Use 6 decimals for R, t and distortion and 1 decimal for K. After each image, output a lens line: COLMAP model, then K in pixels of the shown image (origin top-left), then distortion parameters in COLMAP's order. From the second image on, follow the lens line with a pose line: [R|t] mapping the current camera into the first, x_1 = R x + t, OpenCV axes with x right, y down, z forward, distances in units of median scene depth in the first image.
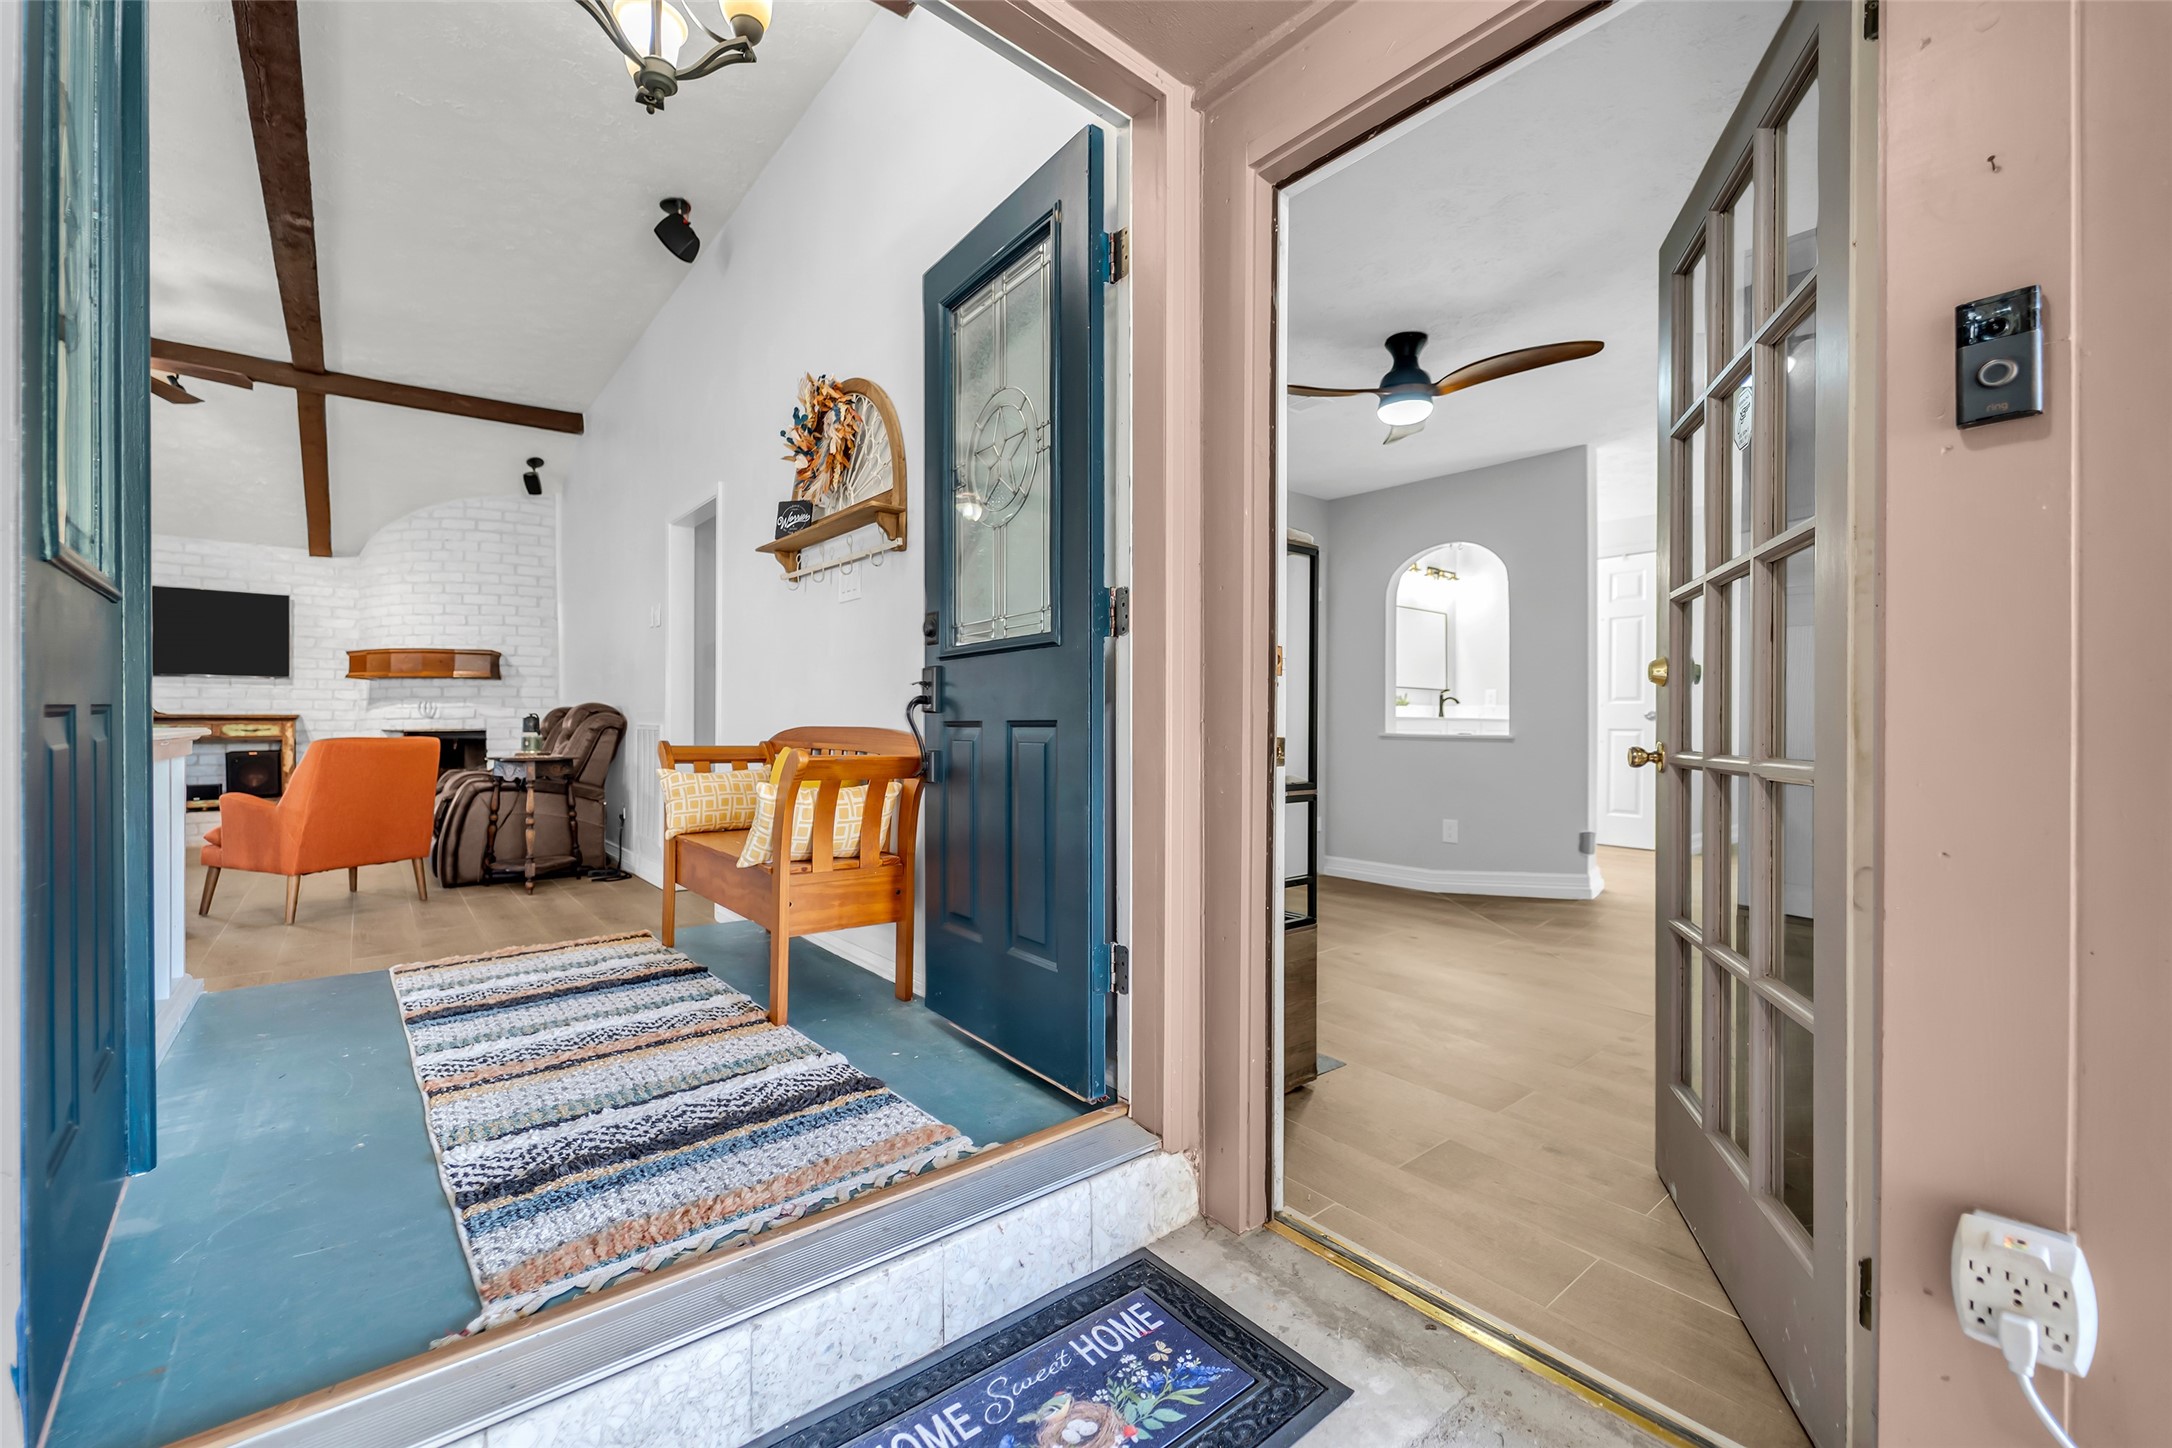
lens RADIAL K [[877.4, 0, 1074.4], [0, 877.4, 722.6], [0, 0, 1]] dist [-0.000409, -0.001576]
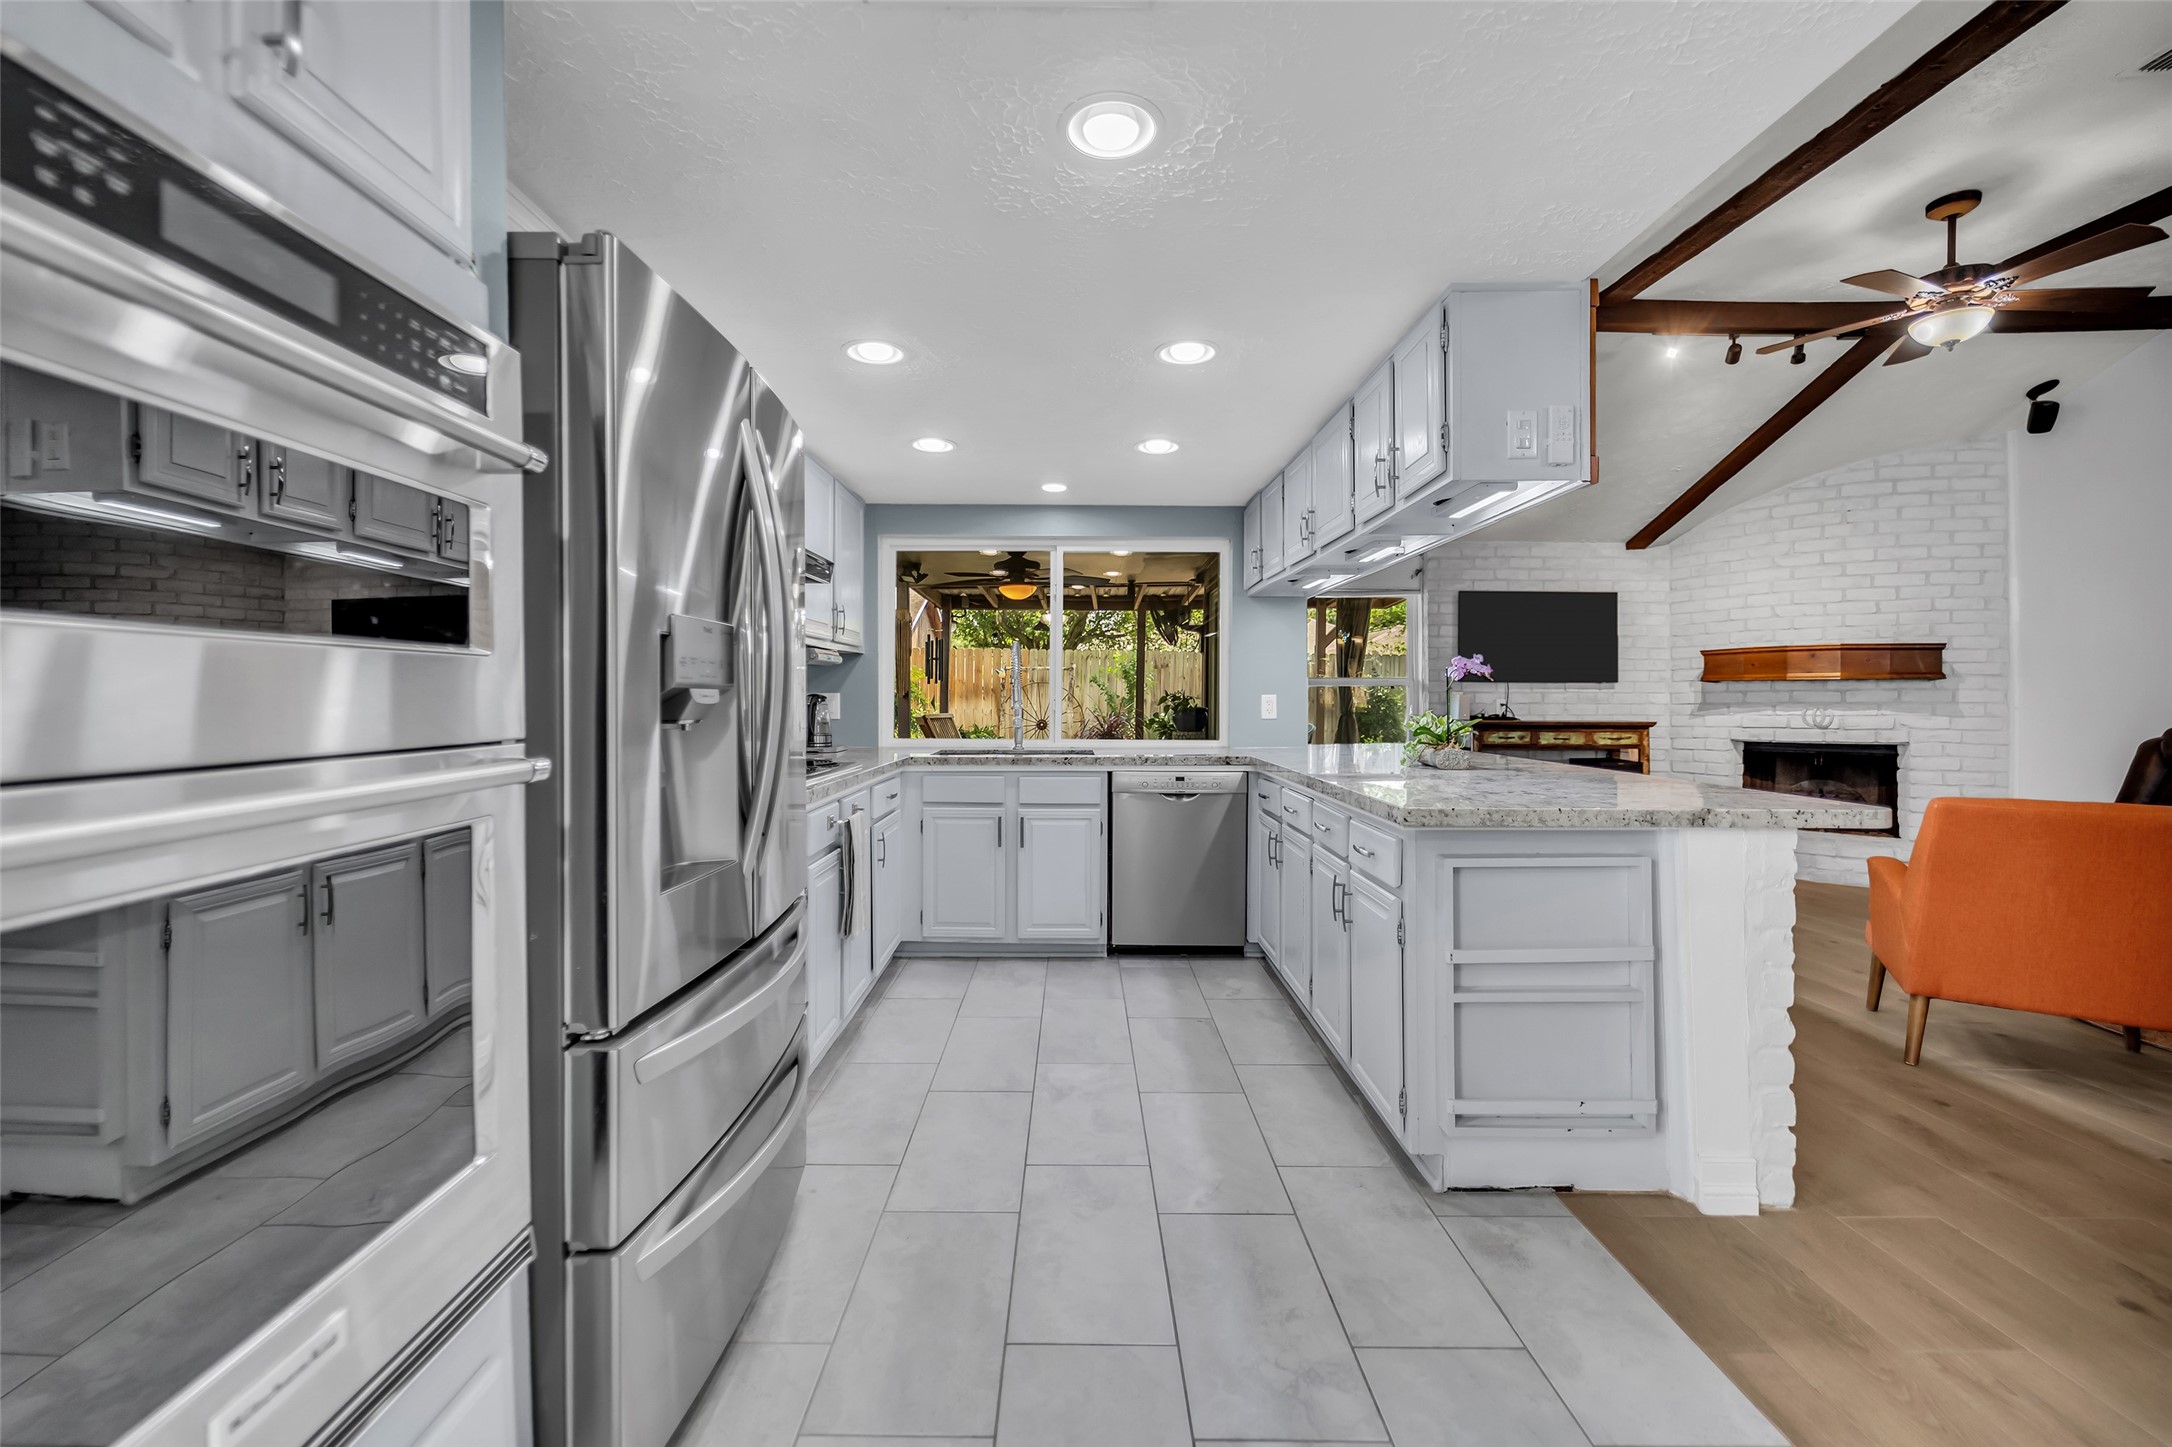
lens RADIAL K [[877.4, 0, 1064.7], [0, 877.4, 700.5], [0, 0, 1]] dist [-0.000409, -0.001576]
pose [[0.772964, 0.003276, -0.634441, -0.754234], [-0.003821, 0.999993, 0.000509, -0.028551], [0.634438, 0.002031, 0.772971, -0.093323]]
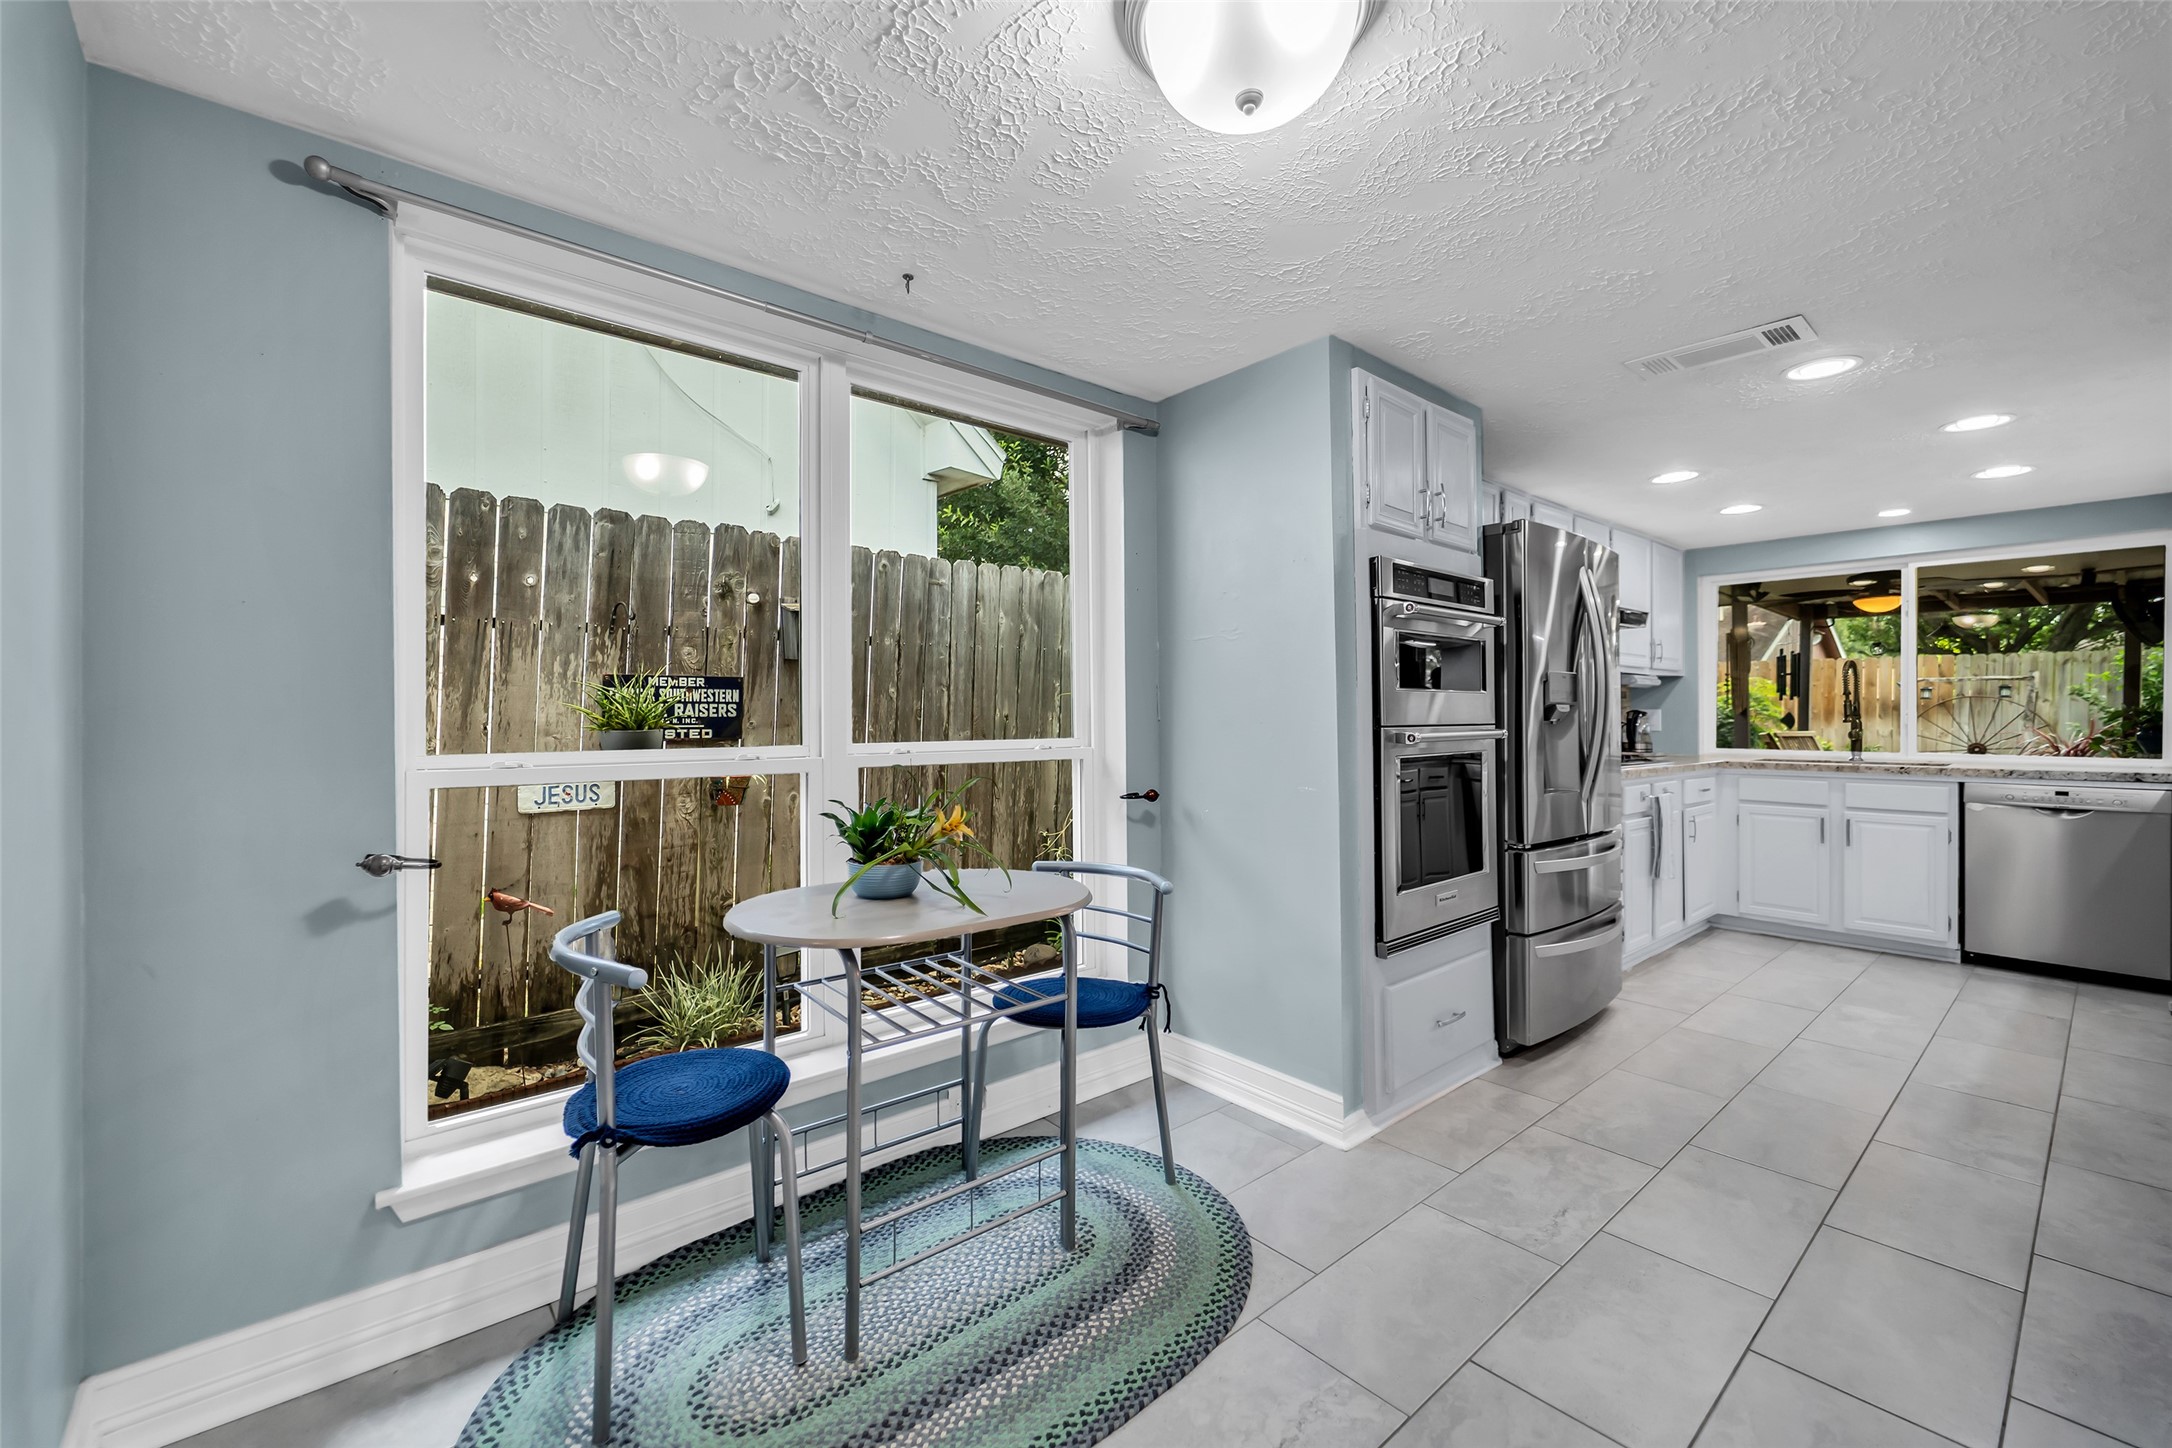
lens RADIAL K [[877.4, 0, 1060.3], [0, 877.4, 712.2], [0, 0, 1]] dist [-0.000409, -0.001576]
pose [[0.011743, -0.006622, -0.999909, -0.531896], [-0.004128, 0.999969, -0.006671, -0.023445], [0.999923, 0.004206, 0.011715, -0.233302]]
